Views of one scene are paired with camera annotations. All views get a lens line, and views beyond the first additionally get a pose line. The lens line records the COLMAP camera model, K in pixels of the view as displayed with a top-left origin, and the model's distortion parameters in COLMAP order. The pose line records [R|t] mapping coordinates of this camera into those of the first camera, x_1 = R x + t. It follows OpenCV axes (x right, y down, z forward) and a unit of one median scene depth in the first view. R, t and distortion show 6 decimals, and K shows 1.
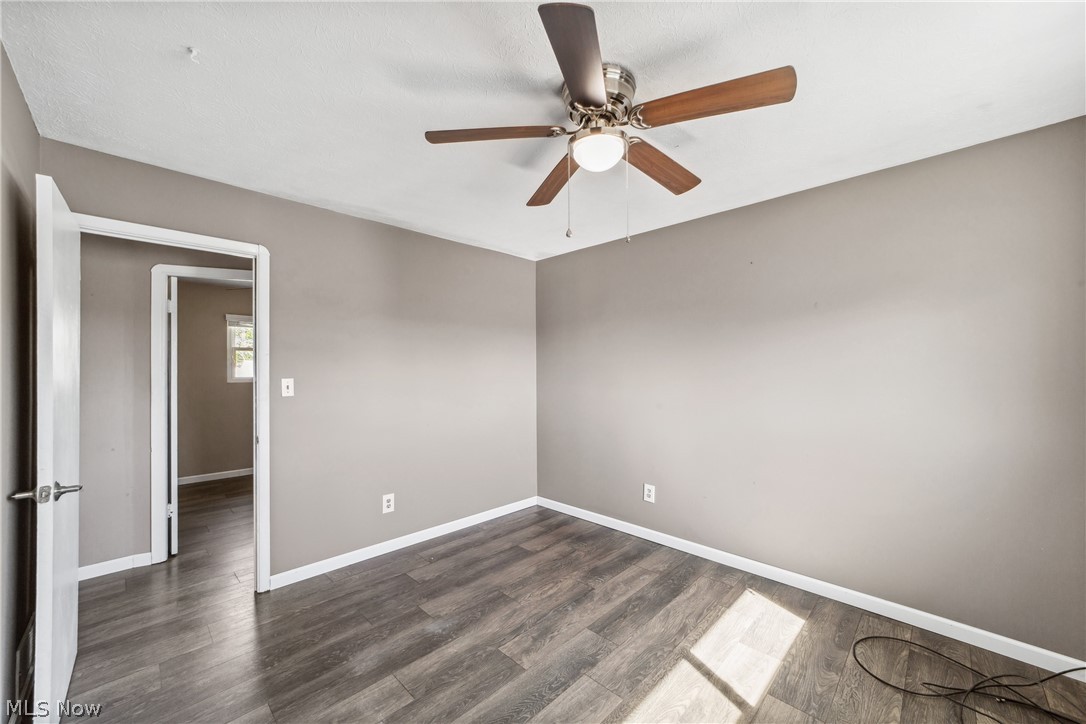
lens RADIAL K [[420.0, 0, 542.0], [0, 420.0, 362.2], [0, 0, 1]] dist [-0.014044, 0.006210]
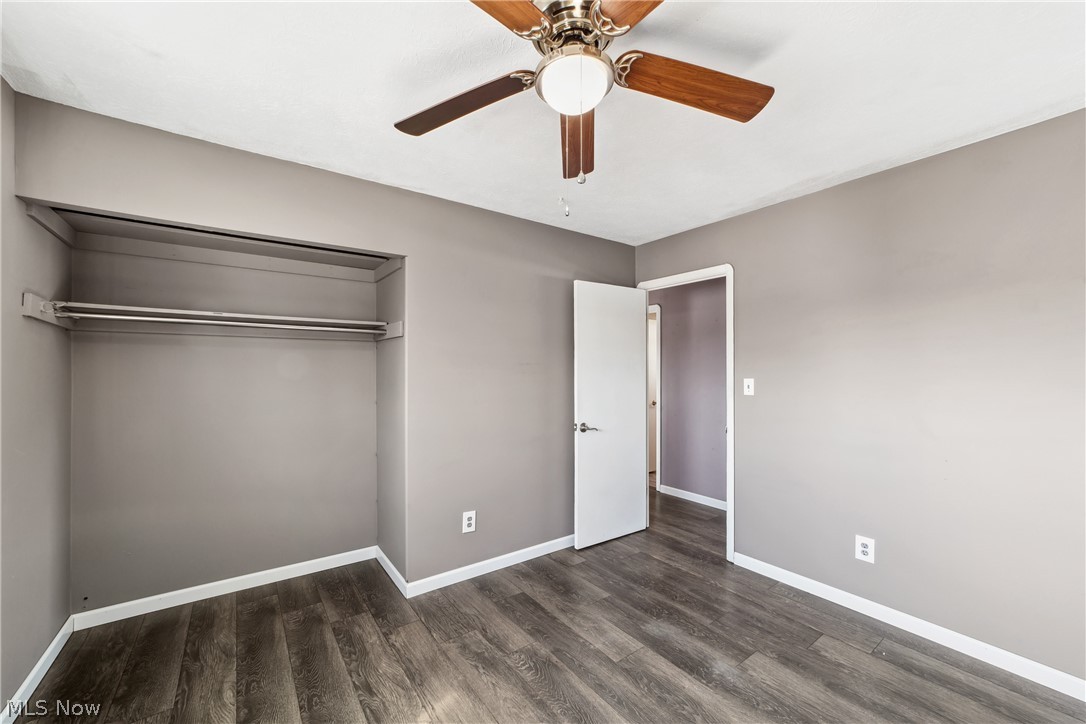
lens RADIAL K [[420.0, 0, 534.4], [0, 420.0, 369.0], [0, 0, 1]] dist [-0.014044, 0.006210]
pose [[-0.173355, -0.003947, -0.984851, 0.576686], [0.013425, 0.999890, -0.006371, 0.014199], [0.984768, -0.014326, -0.173283, 0.674076]]
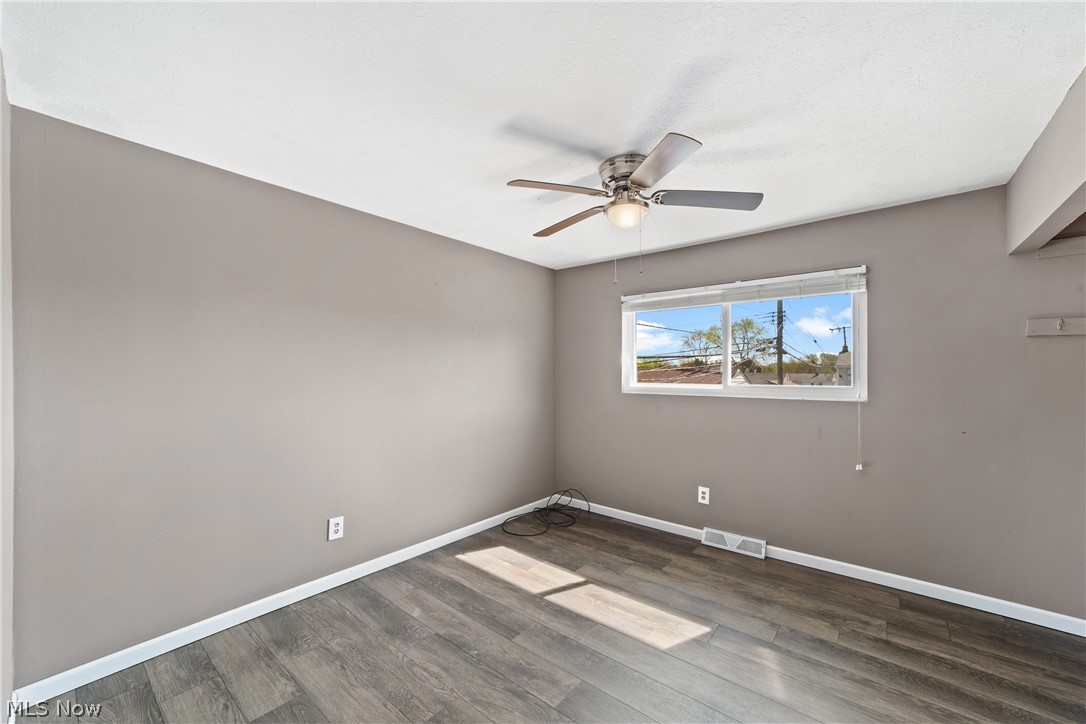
lens RADIAL K [[420.0, 0, 537.9], [0, 420.0, 362.0], [0, 0, 1]] dist [-0.014044, 0.006210]
pose [[-0.081293, 0.028186, 0.996292, -0.768661], [-0.013049, 0.999484, -0.029341, 0.015238], [-0.996605, -0.015386, -0.080883, 0.893921]]
